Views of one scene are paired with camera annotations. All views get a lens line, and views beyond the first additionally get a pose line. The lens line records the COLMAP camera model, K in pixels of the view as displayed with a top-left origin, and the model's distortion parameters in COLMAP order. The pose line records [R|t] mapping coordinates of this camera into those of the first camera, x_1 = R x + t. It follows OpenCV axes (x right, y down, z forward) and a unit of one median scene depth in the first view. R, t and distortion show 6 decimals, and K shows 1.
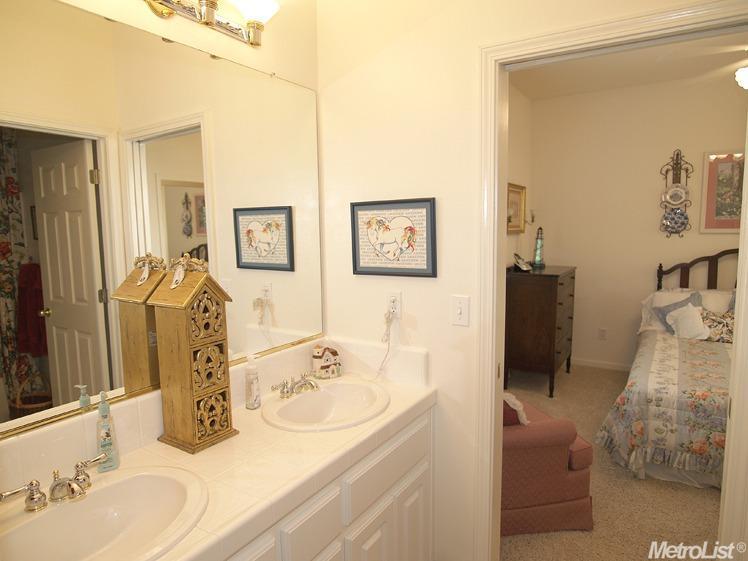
lens RADIAL K [[470.3, 0, 375.2], [0, 470.3, 278.3], [0, 0, 1]] dist [-0.026982, -0.007907]
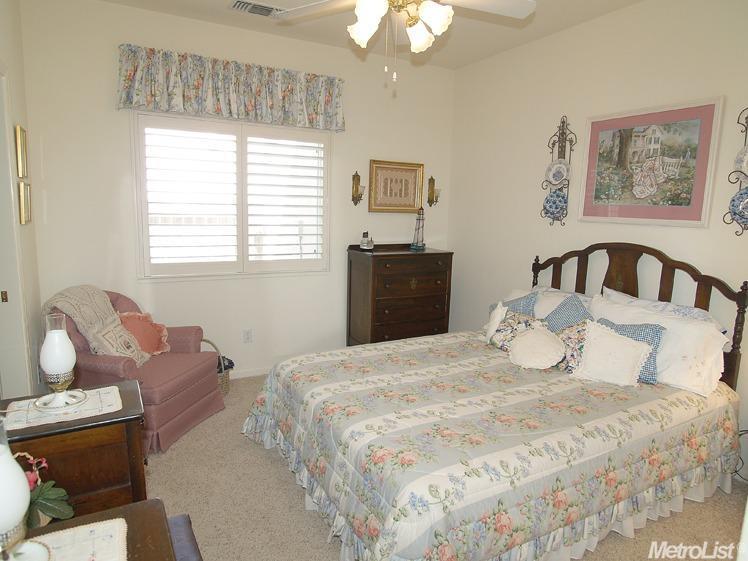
lens RADIAL K [[470.3, 0, 375.0], [0, 470.3, 280.7], [0, 0, 1]] dist [-0.026982, -0.007907]
pose [[0.884403, 0.112522, -0.452957, 0.757270], [-0.091916, 0.993488, 0.067333, -0.017606], [0.457583, -0.017915, 0.888986, 0.121444]]
